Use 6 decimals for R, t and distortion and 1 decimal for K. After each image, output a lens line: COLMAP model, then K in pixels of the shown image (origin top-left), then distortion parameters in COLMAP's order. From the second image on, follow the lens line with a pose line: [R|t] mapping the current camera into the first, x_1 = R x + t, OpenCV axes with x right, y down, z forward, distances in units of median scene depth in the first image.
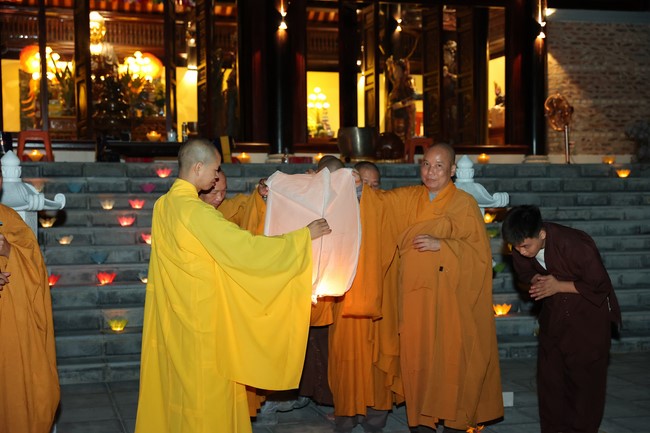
lens RADIAL K [[1058.5, 0, 321.2], [0, 1058.5, 212.6], [0, 0, 1]] dist [0.228976, 0.000000]
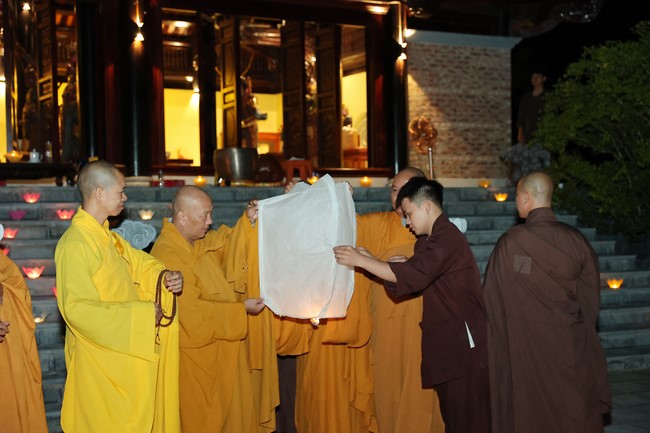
lens RADIAL K [[1112.6, 0, 327.7], [0, 1112.6, 219.4], [0, 0, 1]] dist [0.229930, 0.000000]
pose [[0.979176, -0.007974, 0.202858, -0.069740], [0.011338, 0.999817, -0.015425, -0.001410], [-0.202698, 0.017404, 0.979087, 0.018725]]
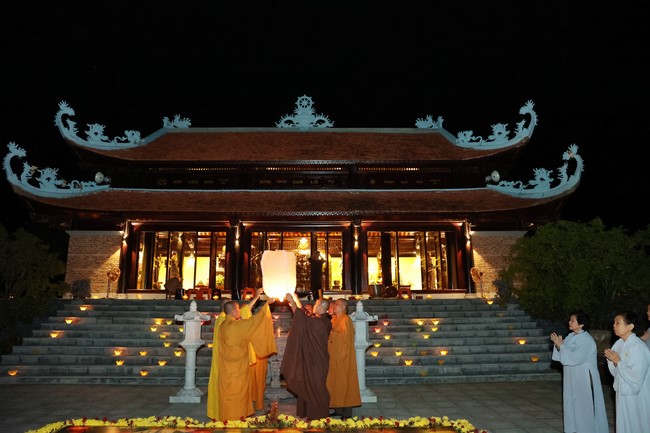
lens RADIAL K [[465.6, 0, 323.4], [0, 465.6, 210.2], [0, 0, 1]] dist [-0.076237, 0.069373]
pose [[0.962735, -0.056671, -0.264442, 0.170041], [-0.002874, 0.975599, -0.219540, -0.009534], [0.270431, 0.212119, 0.939081, -0.057889]]
